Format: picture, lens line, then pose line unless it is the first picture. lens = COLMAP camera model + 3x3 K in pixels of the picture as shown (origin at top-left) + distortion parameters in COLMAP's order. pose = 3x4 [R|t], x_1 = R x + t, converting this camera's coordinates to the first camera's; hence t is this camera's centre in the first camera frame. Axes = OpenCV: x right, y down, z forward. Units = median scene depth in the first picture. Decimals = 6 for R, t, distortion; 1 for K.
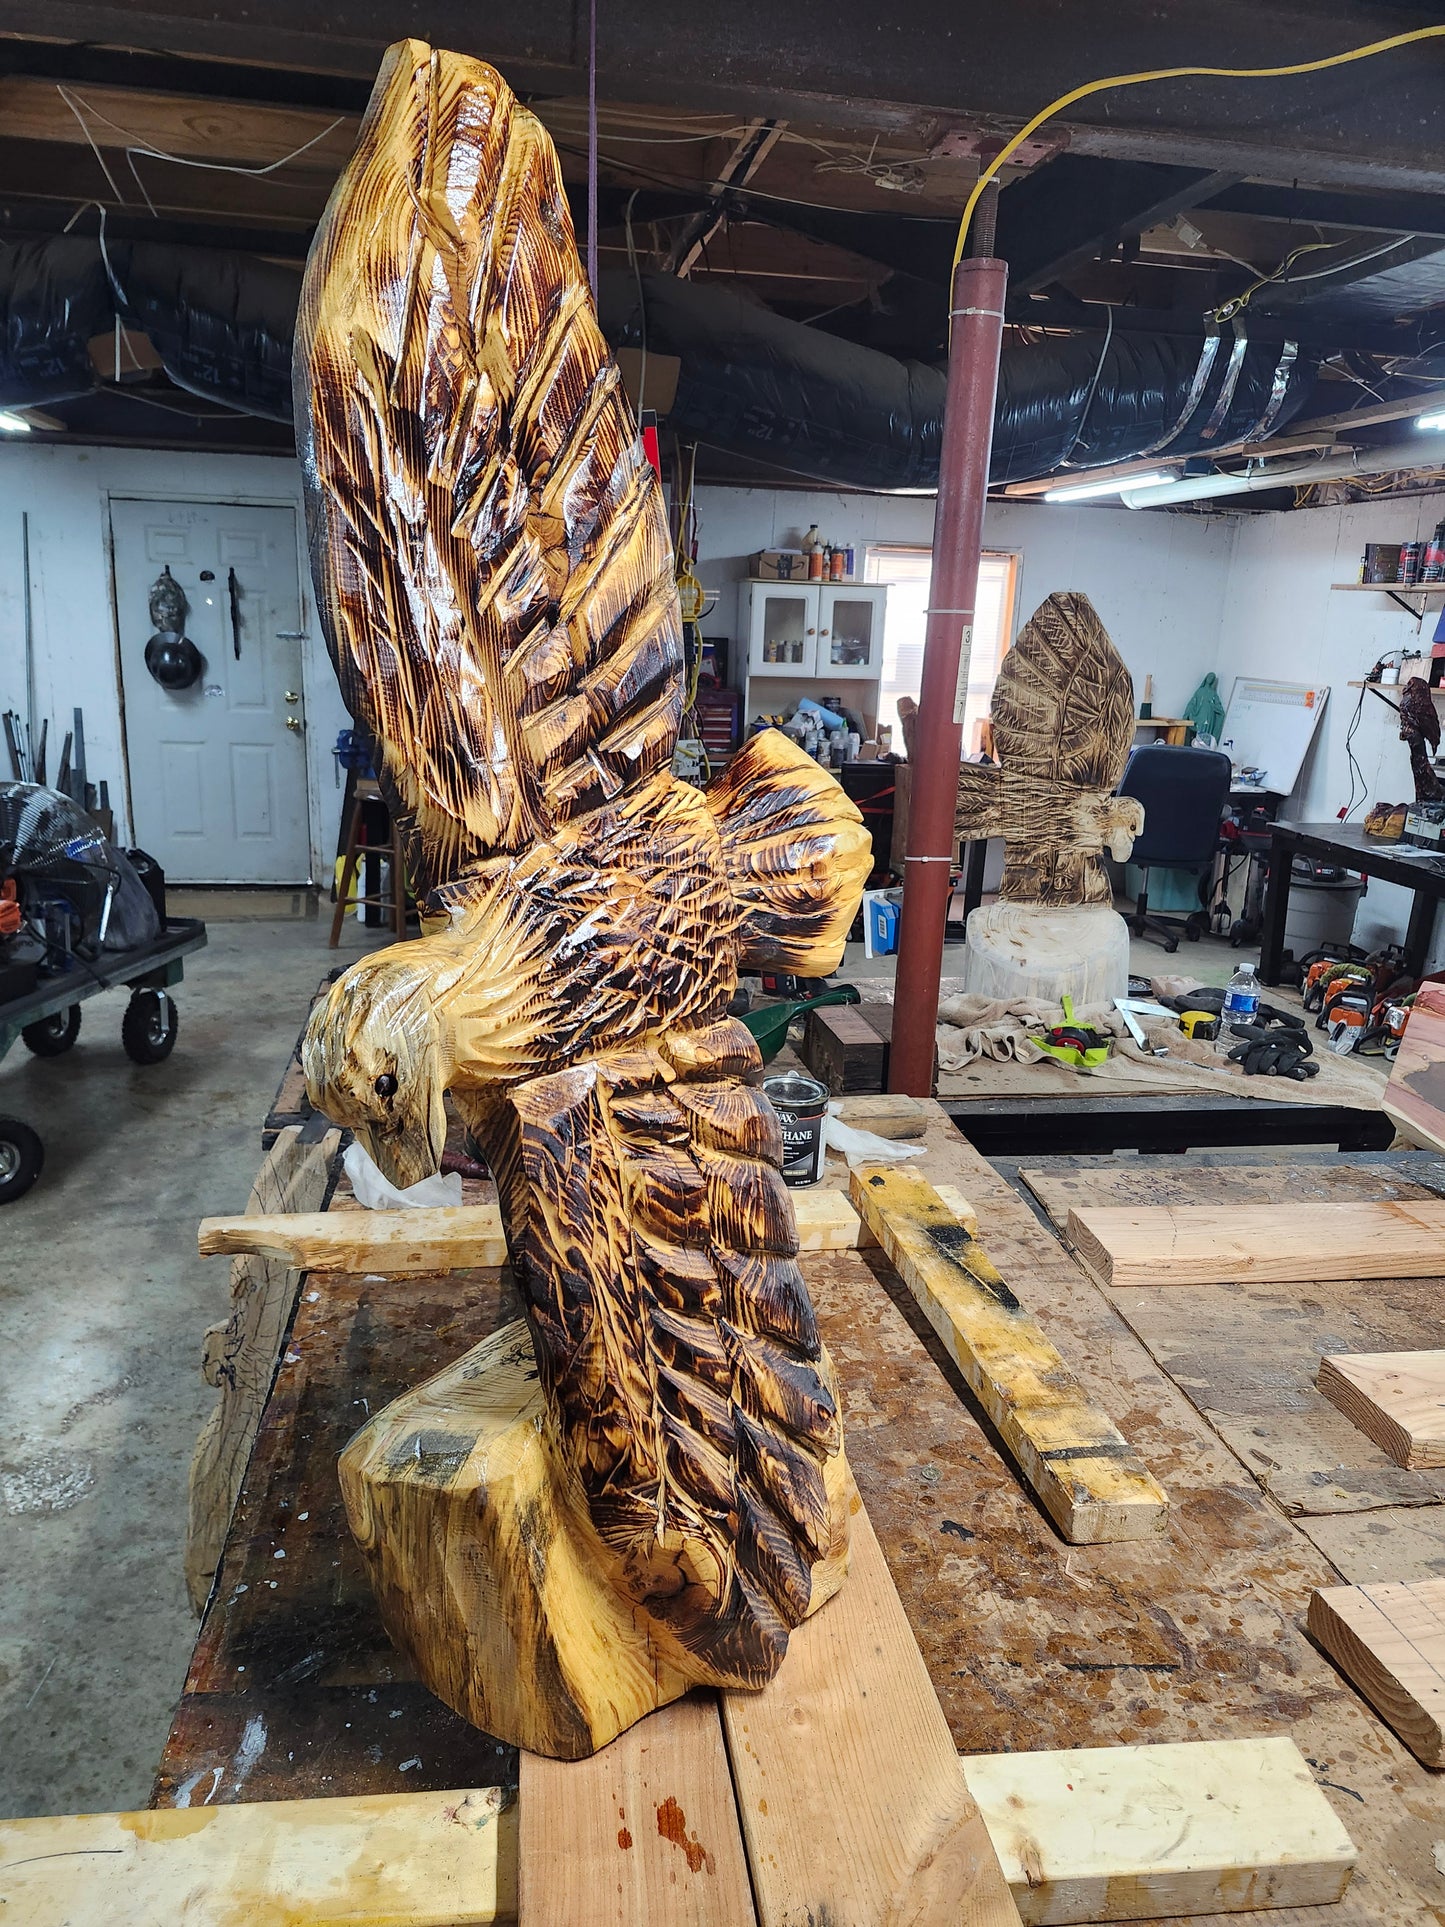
lens RADIAL K [[1311.3, 0, 716.6], [0, 1311.3, 940.8], [0, 0, 1]] dist [0.127798, -0.168676]
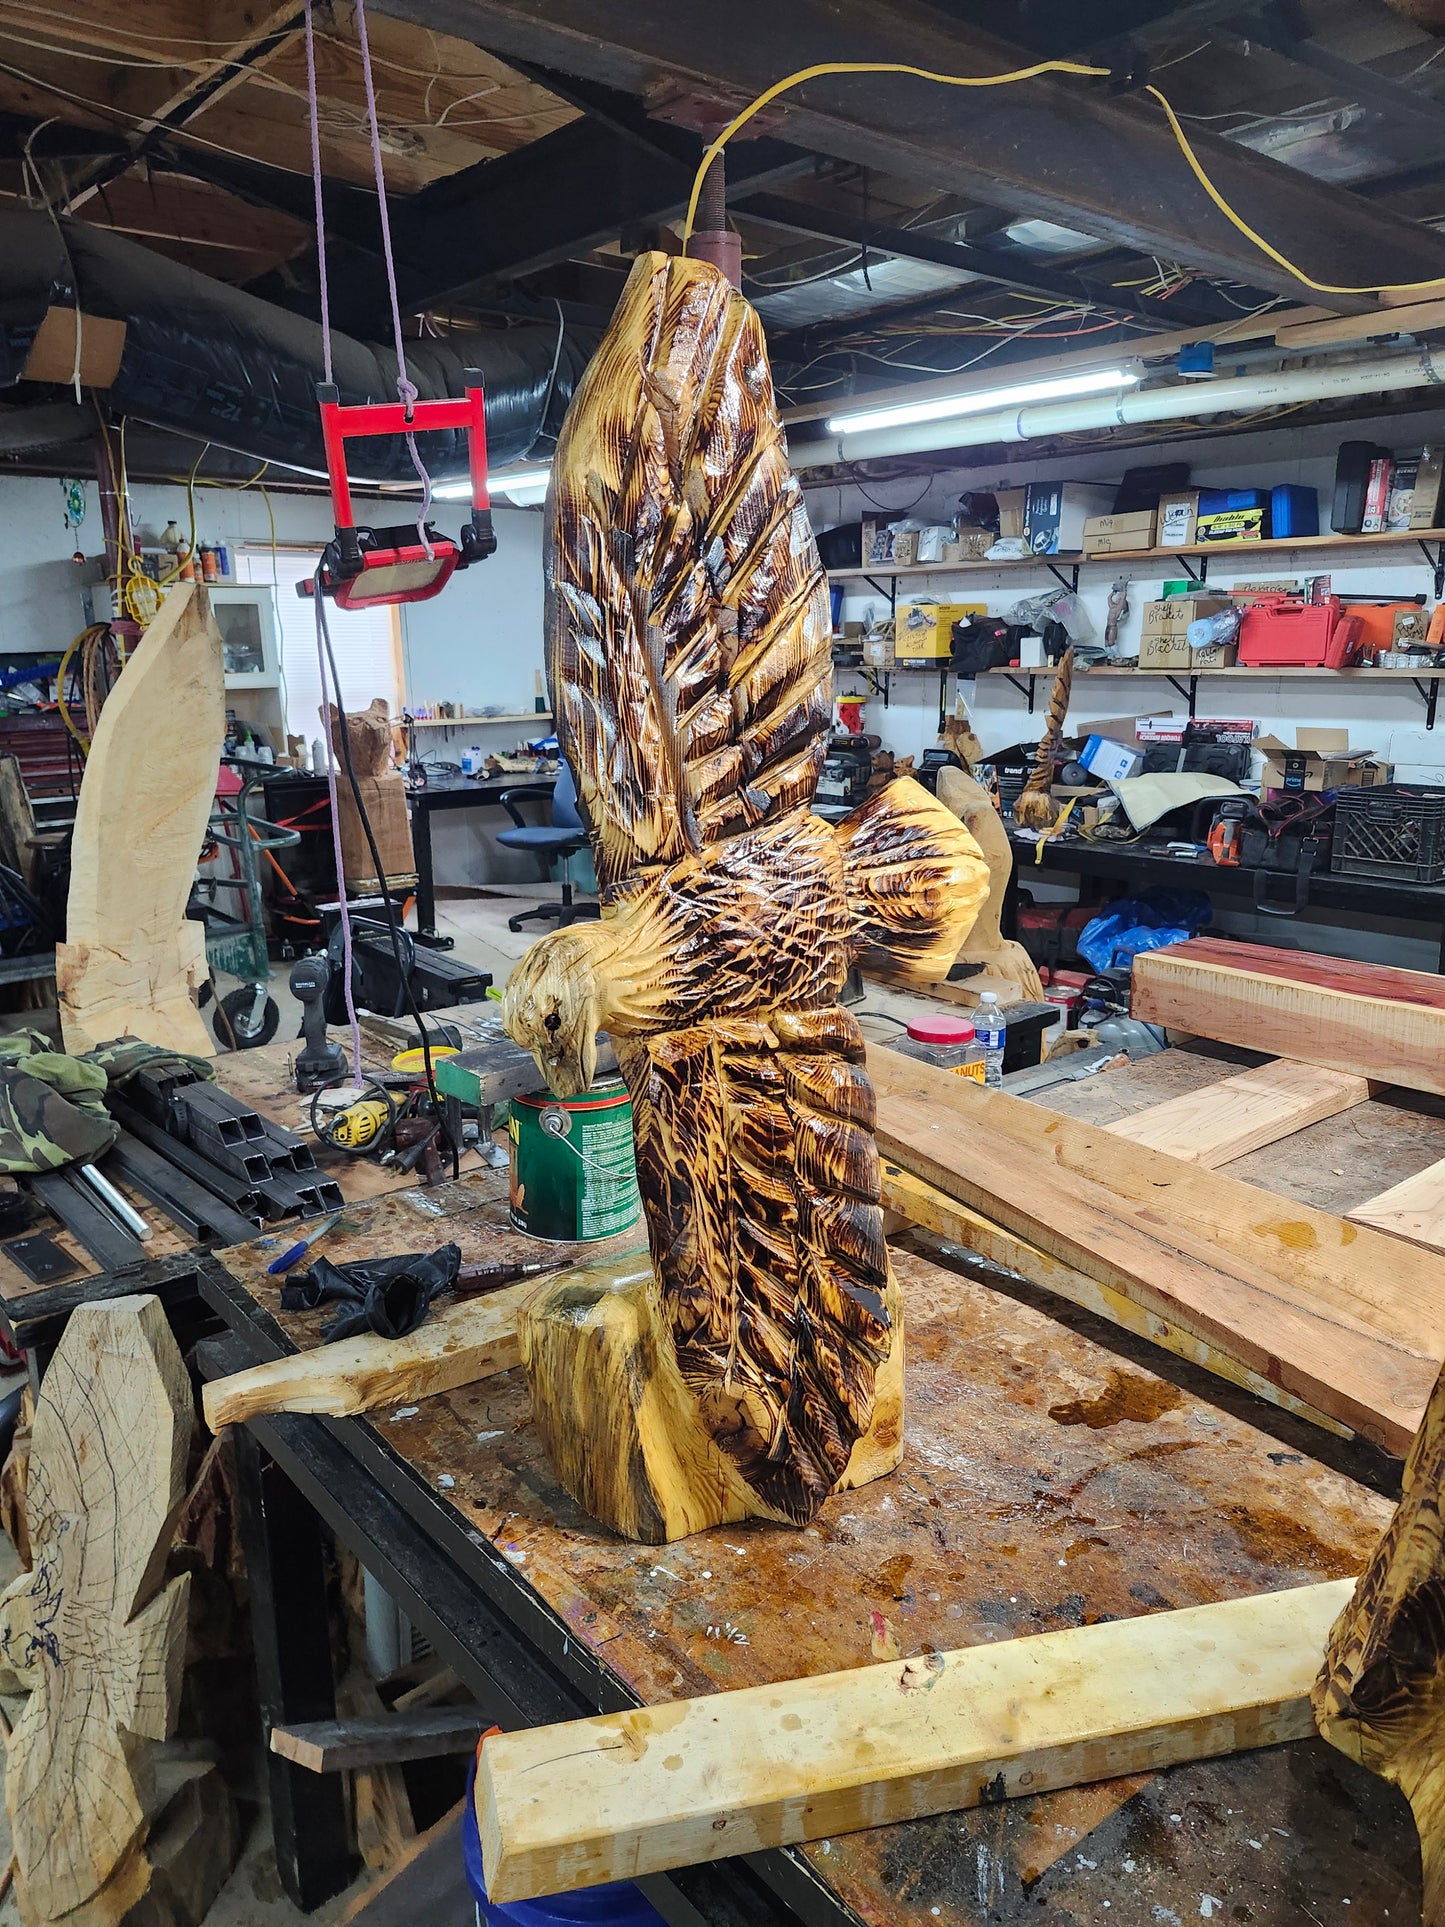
lens RADIAL K [[1335.5, 0, 738.4], [0, 1335.5, 951.1], [0, 0, 1]] dist [0.154568, -0.215771]
pose [[0.971490, 0.087006, -0.220538, 0.216495], [-0.088450, 0.996075, 0.003338, 0.011092], [0.219962, 0.016264, 0.975373, -0.297498]]
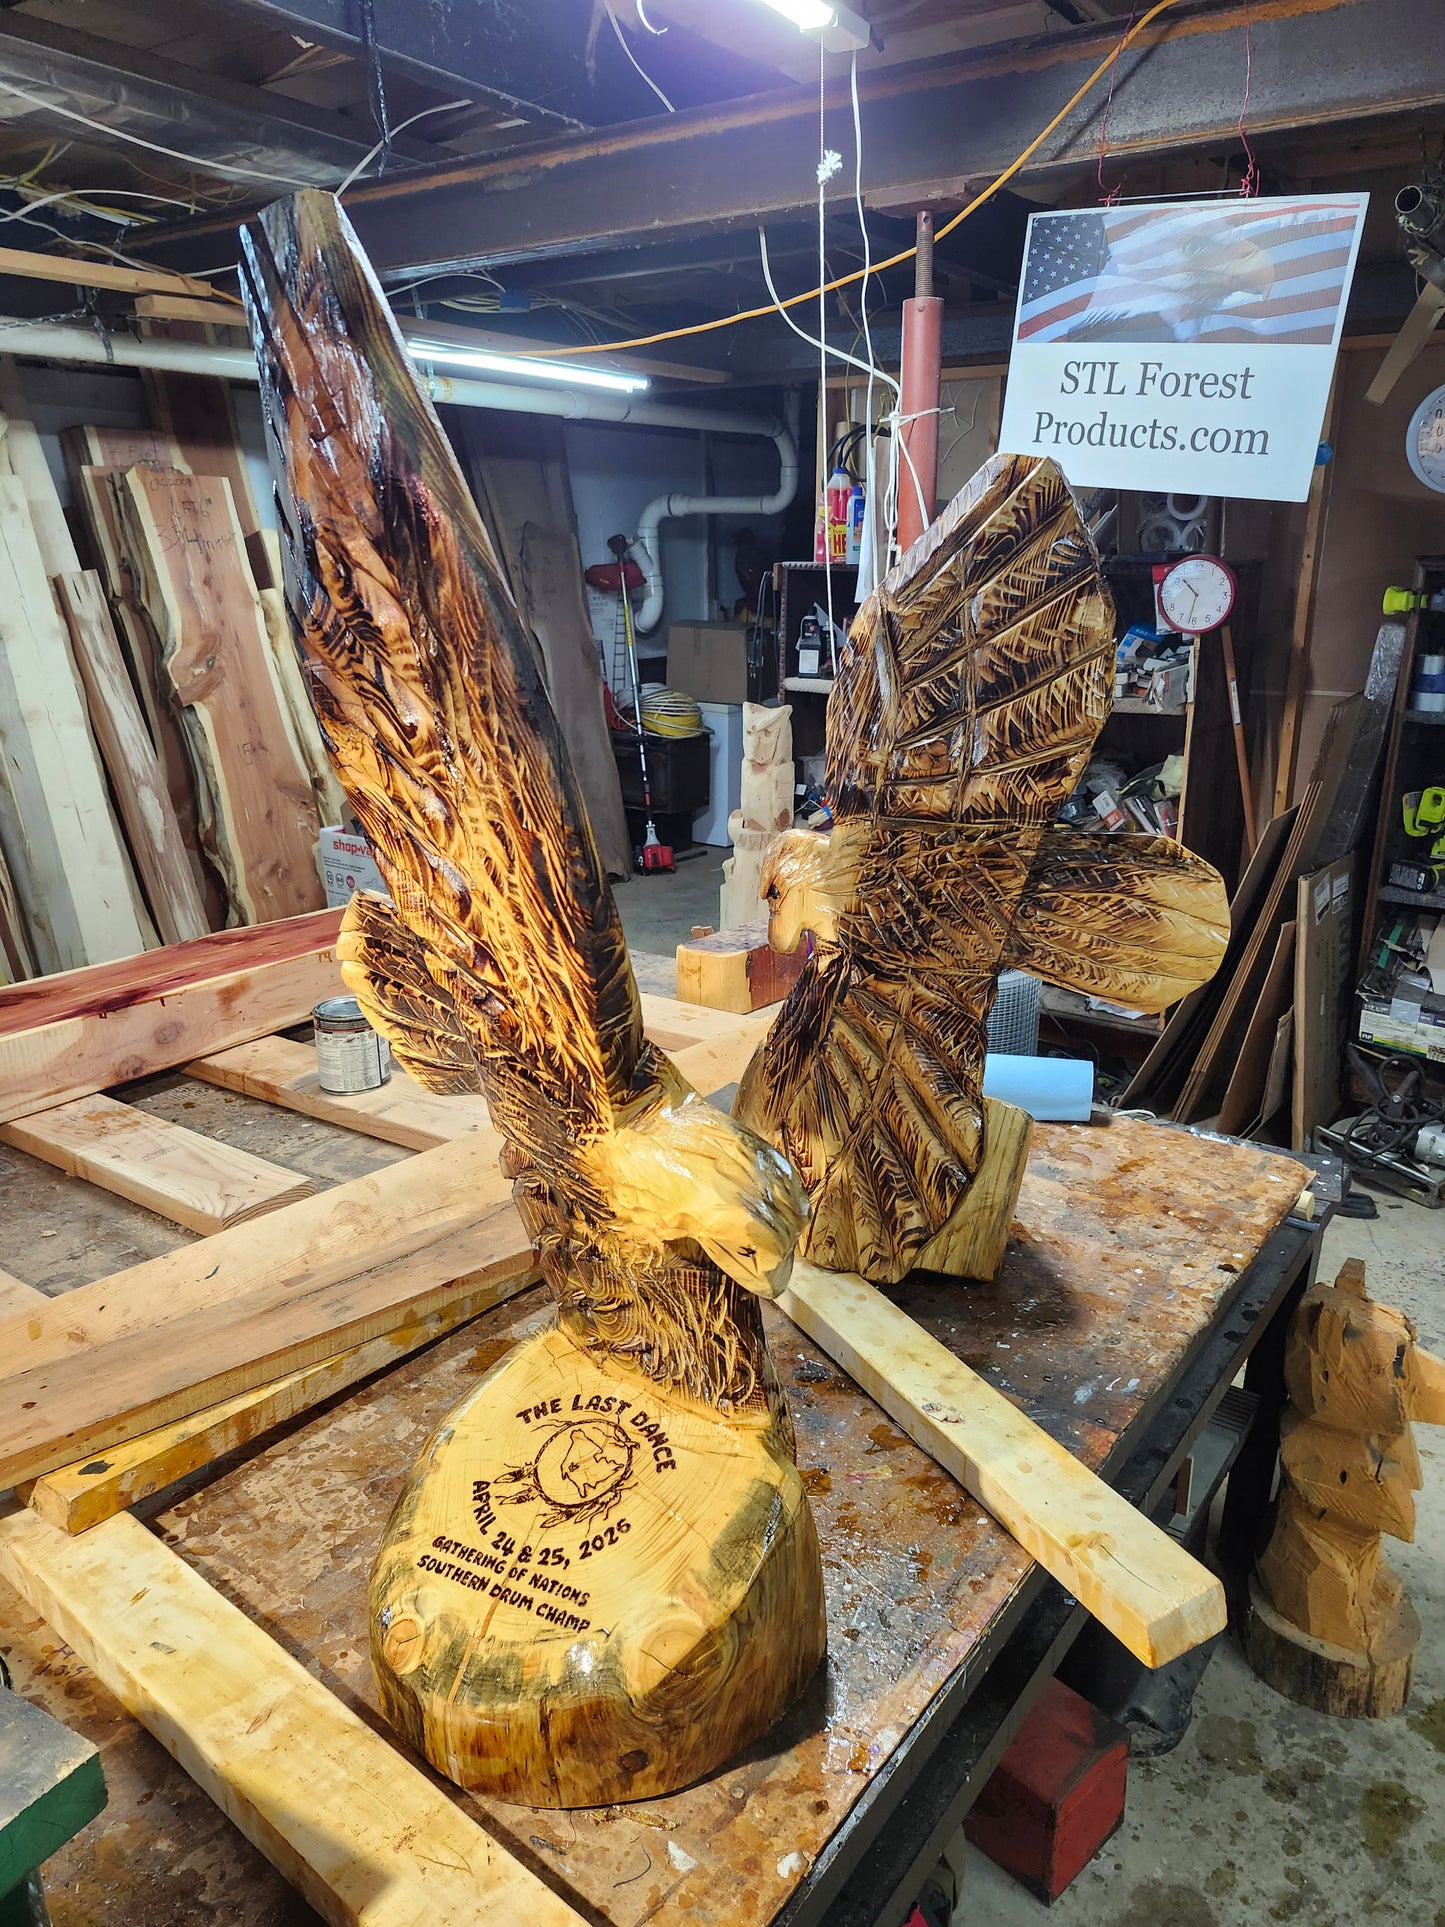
lens RADIAL K [[1338.8, 0, 722.5], [0, 1338.8, 963.5], [0, 0, 1]] dist [0.135527, -0.181291]
pose [[-0.015005, -0.254214, 0.967032, -1.217228], [0.236431, 0.938812, 0.250464, -0.373599], [-0.971532, 0.232395, 0.046017, 0.855201]]
